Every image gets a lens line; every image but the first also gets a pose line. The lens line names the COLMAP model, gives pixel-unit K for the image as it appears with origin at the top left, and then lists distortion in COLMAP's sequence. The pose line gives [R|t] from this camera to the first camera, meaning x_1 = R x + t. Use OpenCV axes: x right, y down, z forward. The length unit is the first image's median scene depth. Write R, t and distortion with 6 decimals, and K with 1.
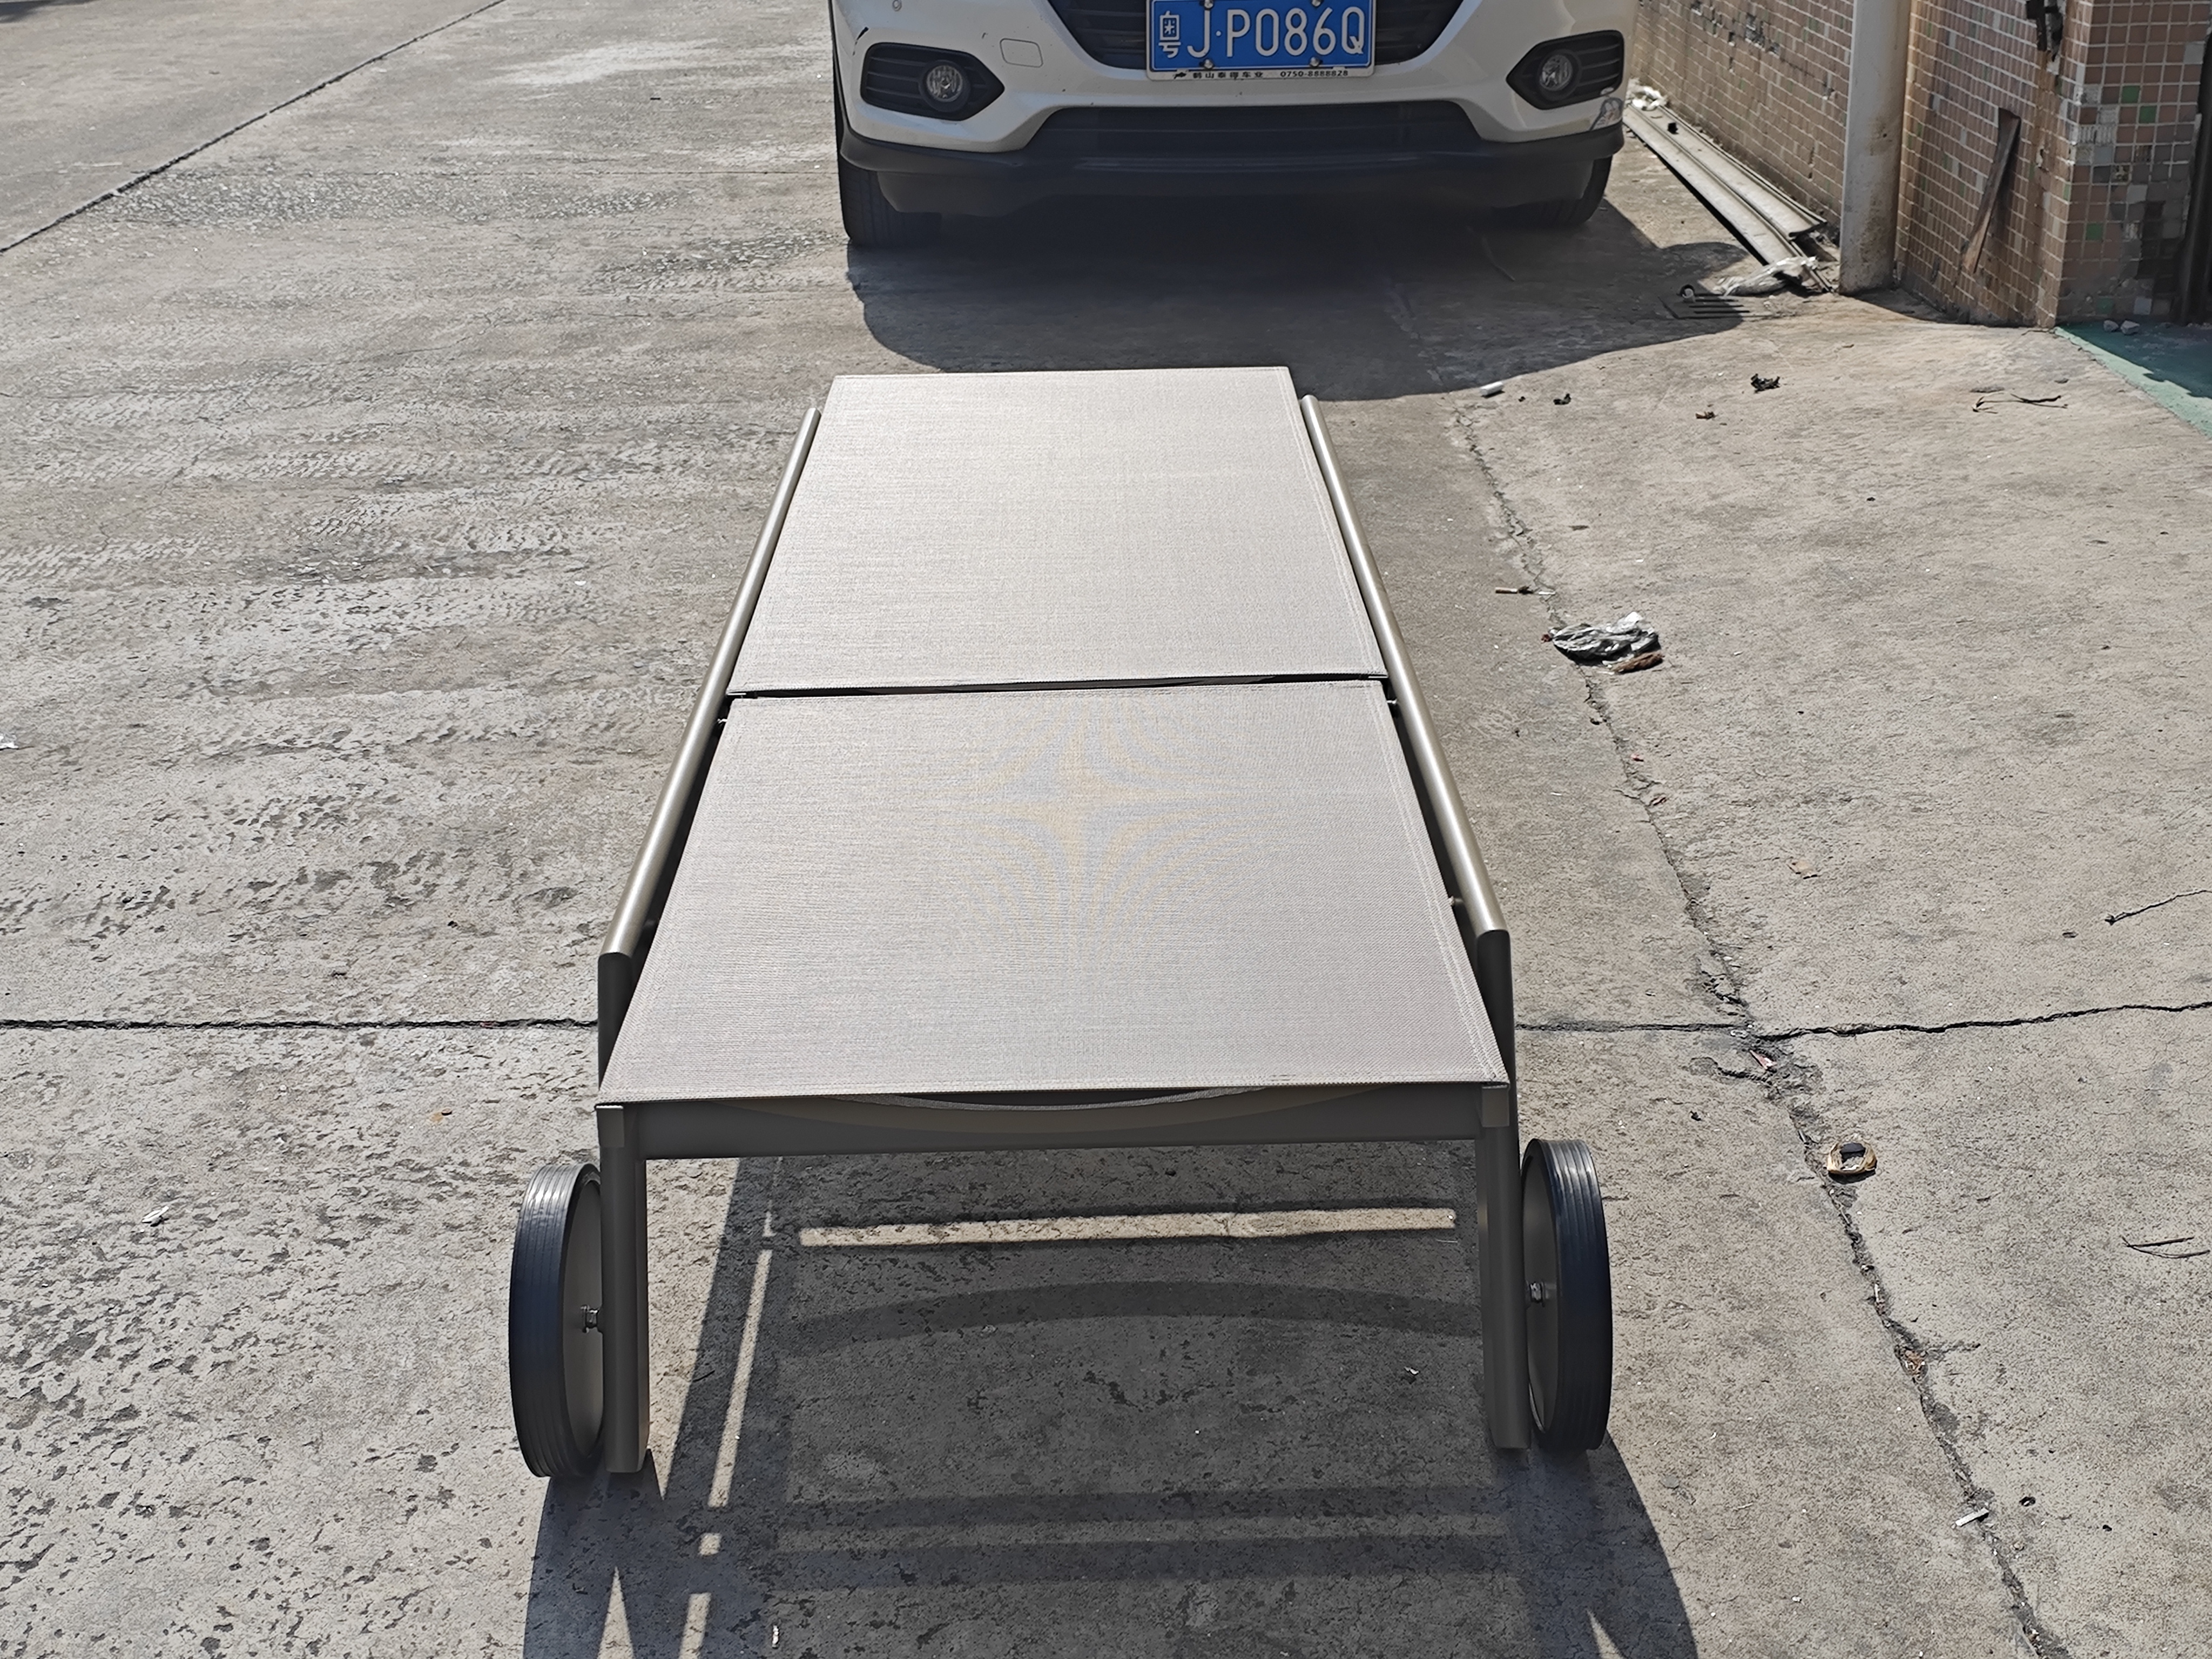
lens RADIAL K [[2707.6, 0, 1103.0], [0, 2707.6, 821.7], [0, 0, 1]] dist [0.026332, 0.000000]
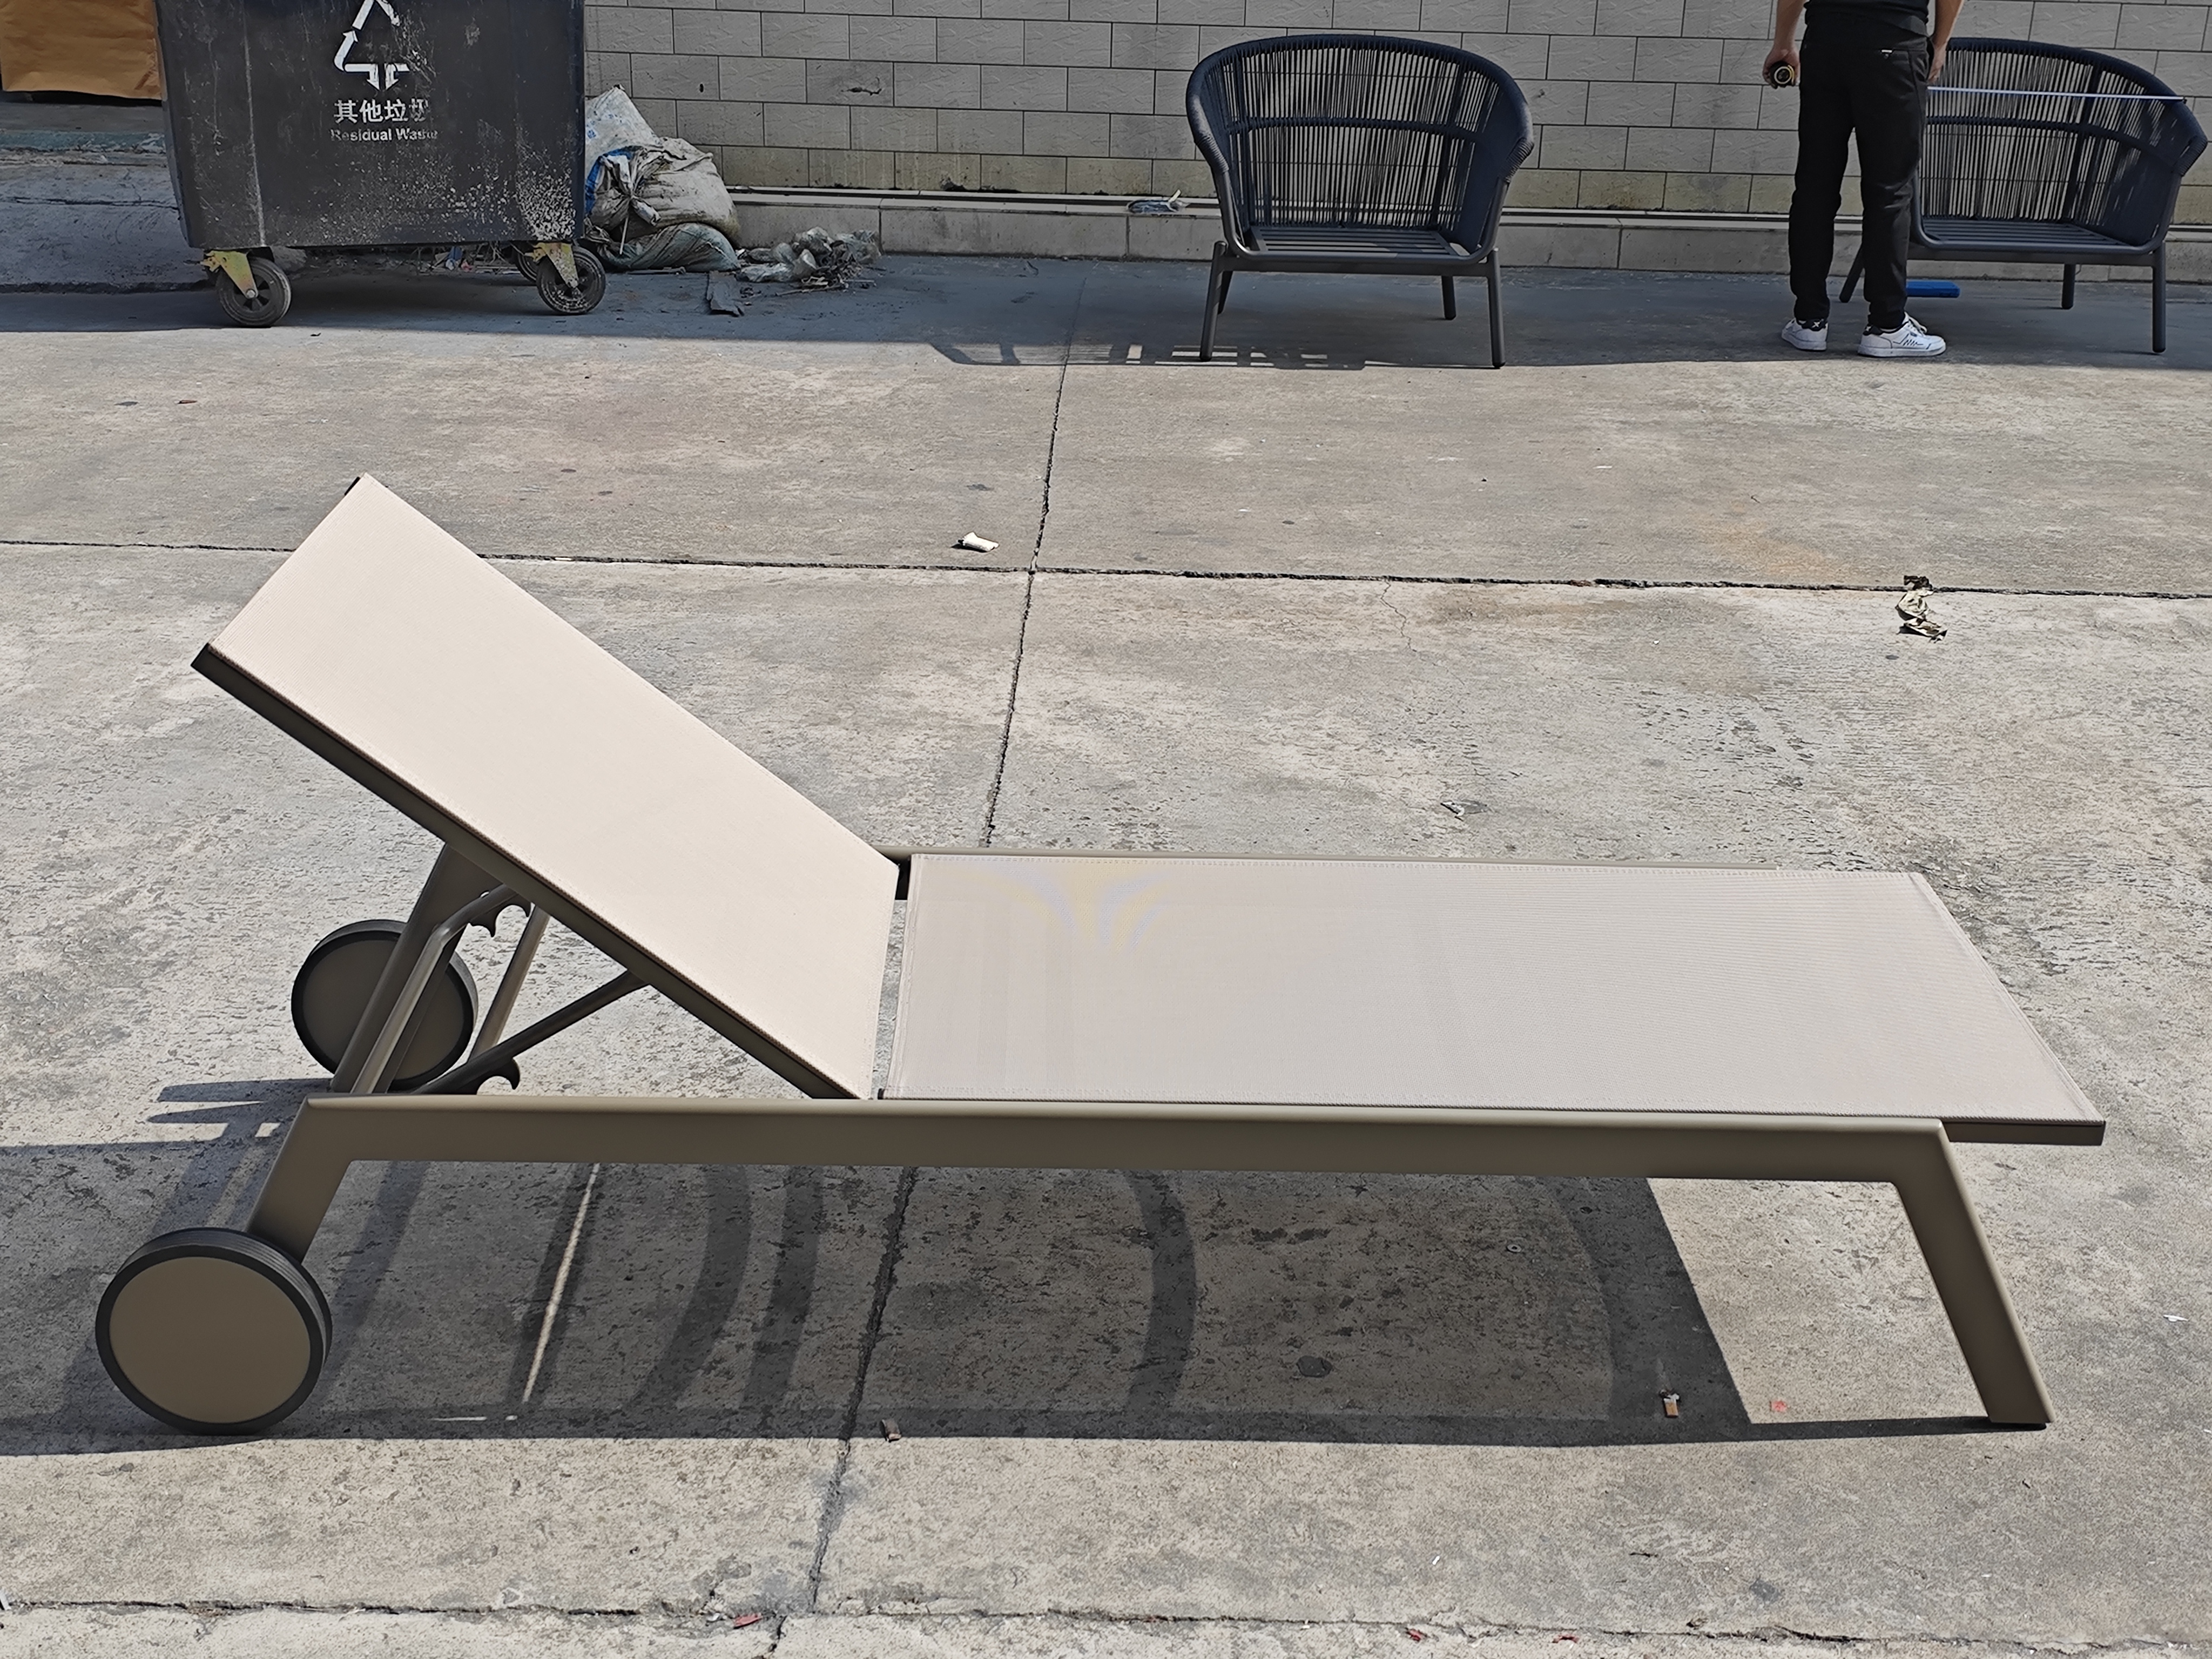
lens RADIAL K [[2707.6, 0, 1113.2], [0, 2707.6, 826.3], [0, 0, 1]] dist [0.026332, 0.000000]
pose [[-0.006305, 0.399263, -0.916815, 1.013656], [-0.408265, 0.835912, 0.366839, -0.556844], [0.912842, 0.376616, 0.157734, 0.847205]]
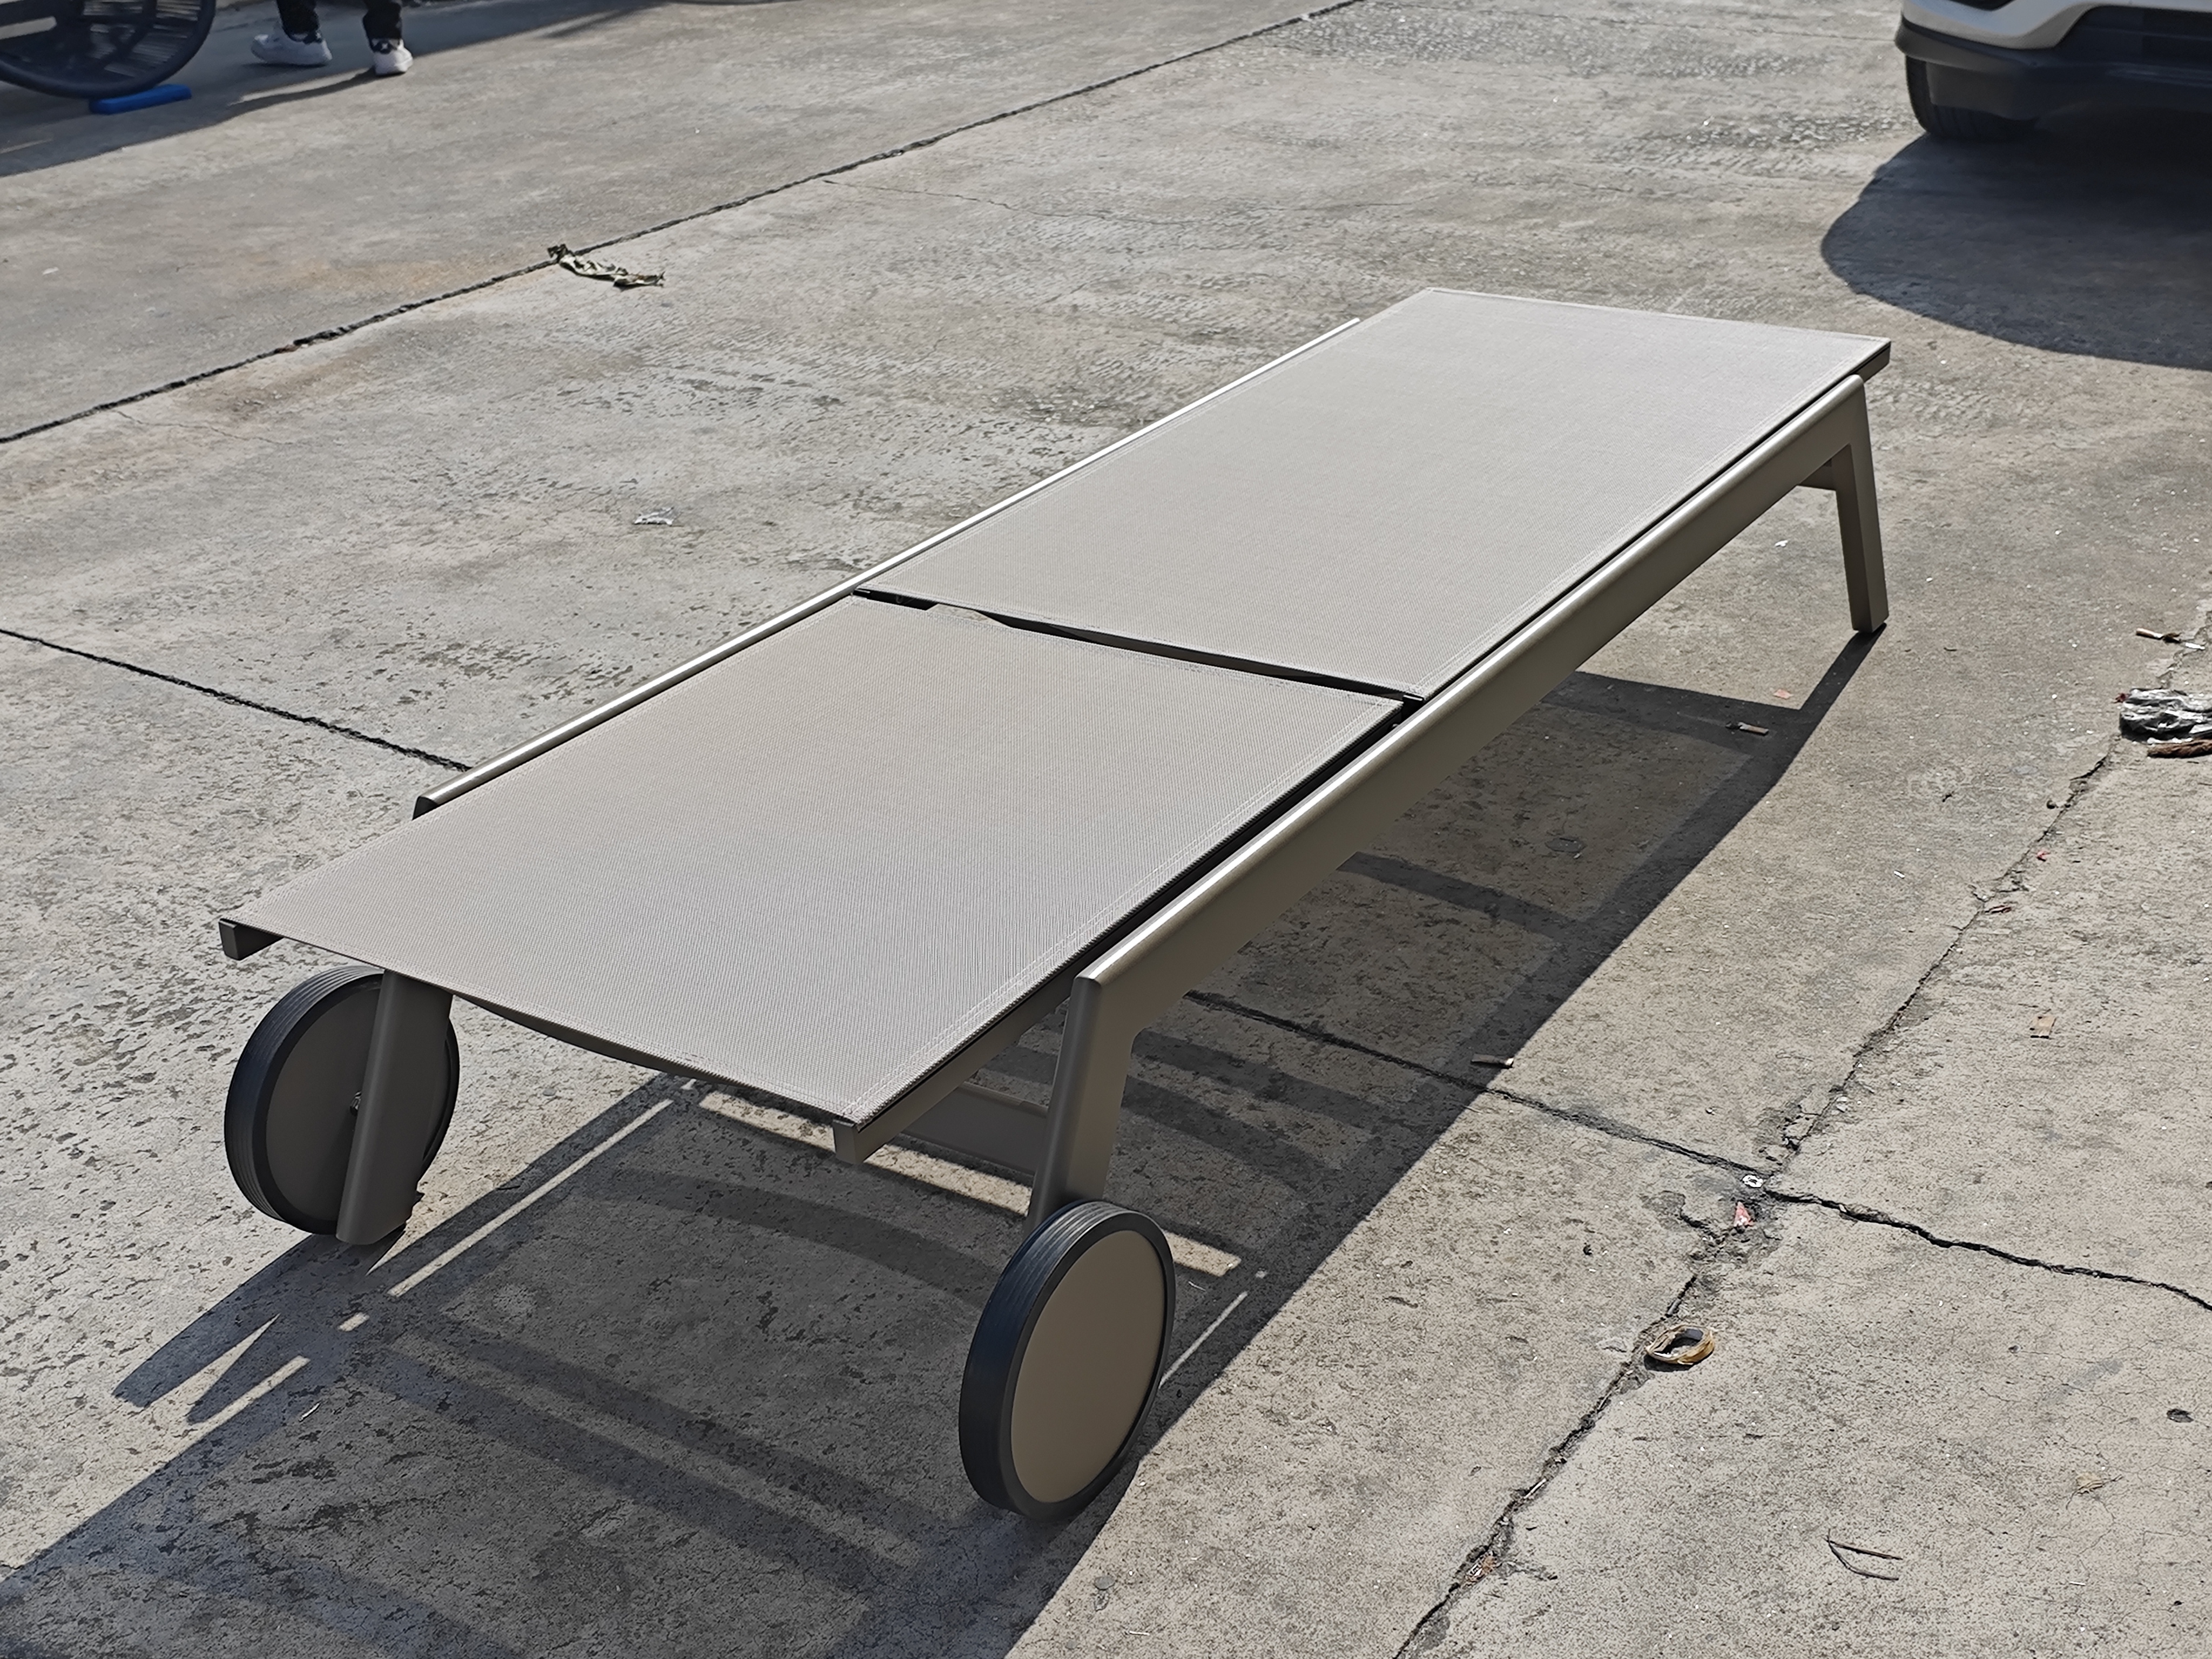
lens RADIAL K [[2707.6, 0, 1101.3], [0, 2707.6, 844.5], [0, 0, 1]] dist [0.026332, 0.000000]
pose [[0.830423, 0.228920, -0.507930, 0.482136], [-0.189909, 0.973394, 0.128216, -0.100881], [0.523768, -0.010013, 0.851802, 0.142292]]
